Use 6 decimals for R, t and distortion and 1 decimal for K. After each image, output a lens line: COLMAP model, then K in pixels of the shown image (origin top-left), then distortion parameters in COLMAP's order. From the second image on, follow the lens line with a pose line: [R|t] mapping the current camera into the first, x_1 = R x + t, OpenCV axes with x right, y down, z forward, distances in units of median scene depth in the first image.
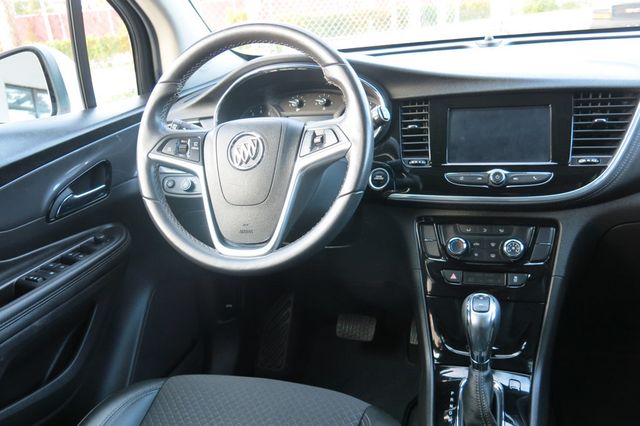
lens RADIAL K [[527.6, 0, 322.1], [0, 527.6, 215.8], [0, 0, 1]] dist [-0.025006, 0.002977]
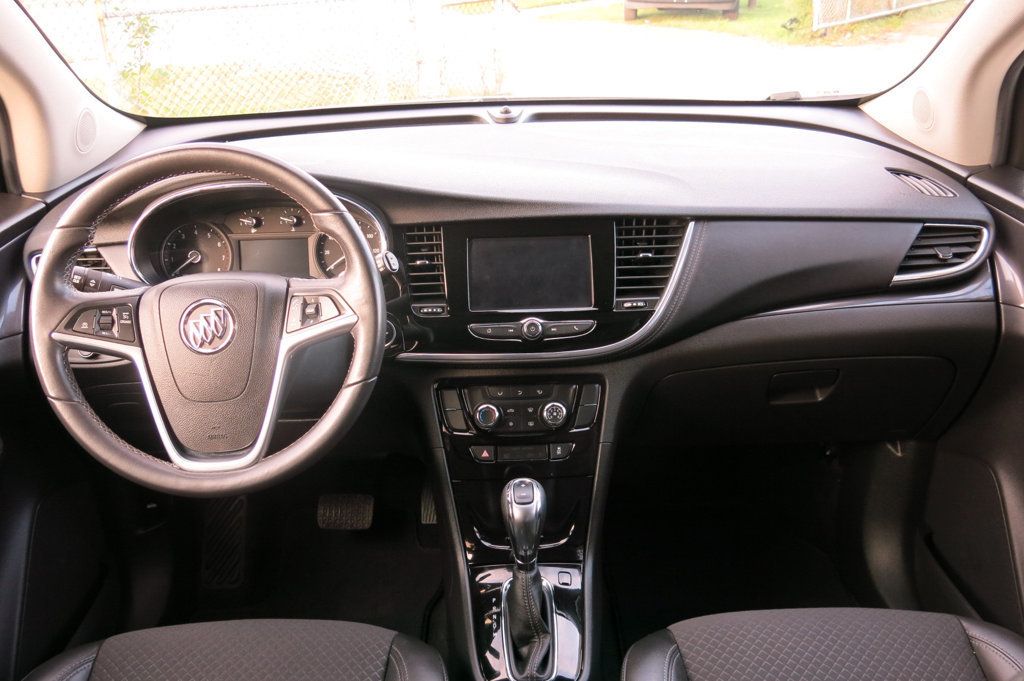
lens RADIAL K [[844.2, 0, 511.8], [0, 844.2, 341.4], [0, 0, 1]] dist [-0.025006, 0.002977]
pose [[0.945902, -0.072735, 0.316195, -0.105787], [0.047933, 0.995182, 0.085531, -0.165773], [-0.320893, -0.065748, 0.944831, -0.210250]]
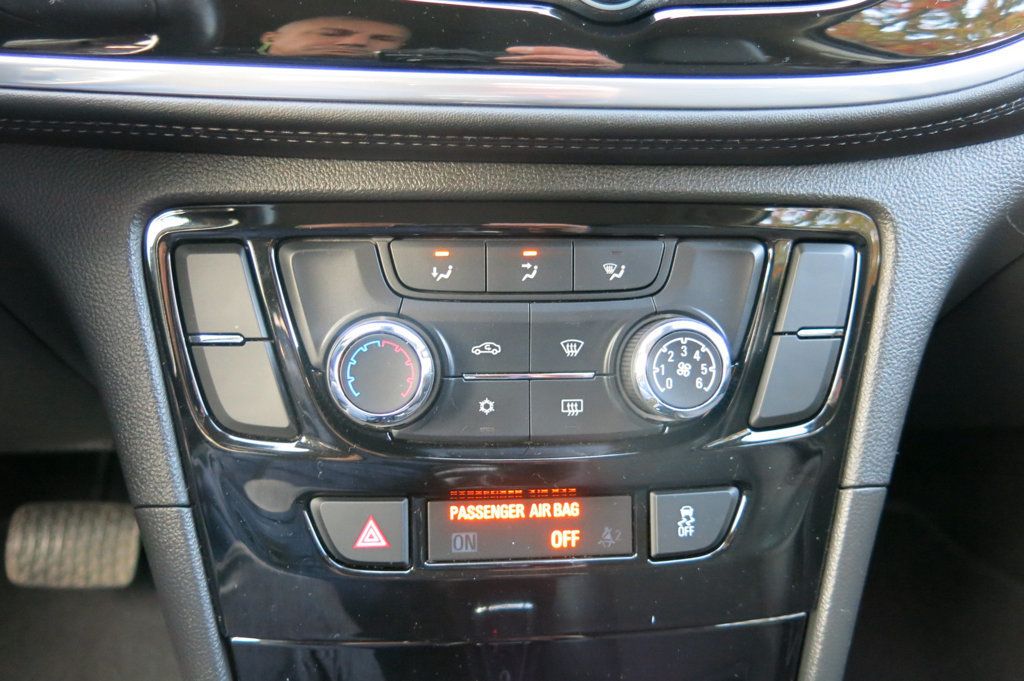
lens RADIAL K [[844.2, 0, 504.5], [0, 844.2, 345.5], [0, 0, 1]] dist [-0.025006, 0.002977]
pose [[0.922022, -0.089158, 0.376731, 0.195279], [0.009081, 0.977833, 0.209189, -0.008991], [-0.387031, -0.189456, 0.902393, 0.758993]]
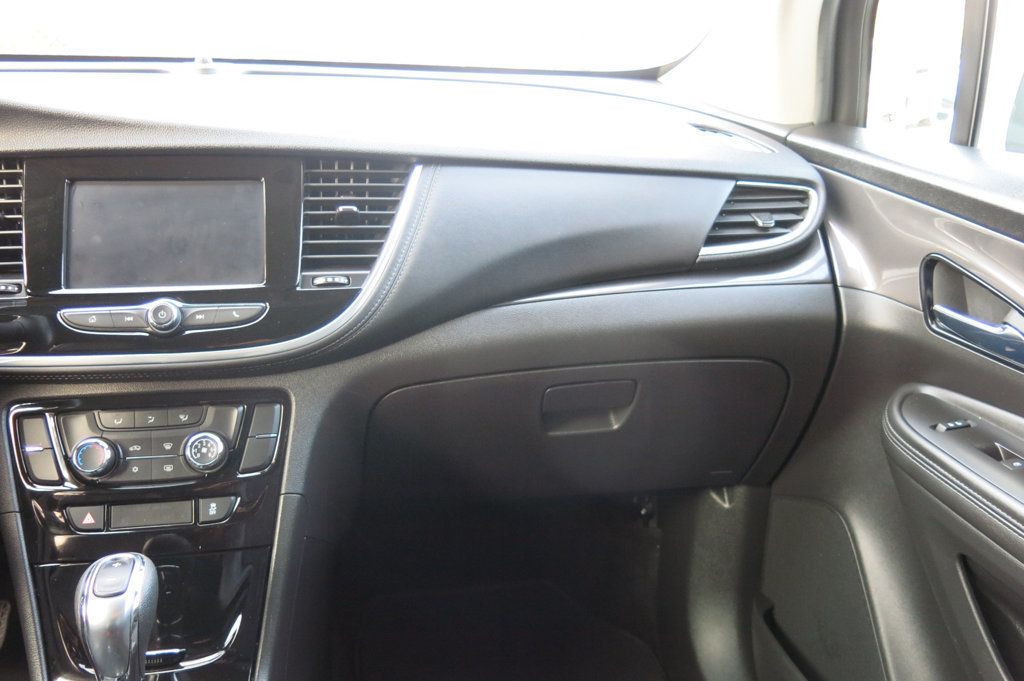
lens RADIAL K [[844.2, 0, 506.9], [0, 844.2, 343.3], [0, 0, 1]] dist [-0.025006, 0.002977]
pose [[0.876663, -0.048326, 0.478671, 0.233144], [0.061648, 0.998024, -0.012146, -0.015403], [-0.477139, 0.040158, 0.877910, 0.122258]]
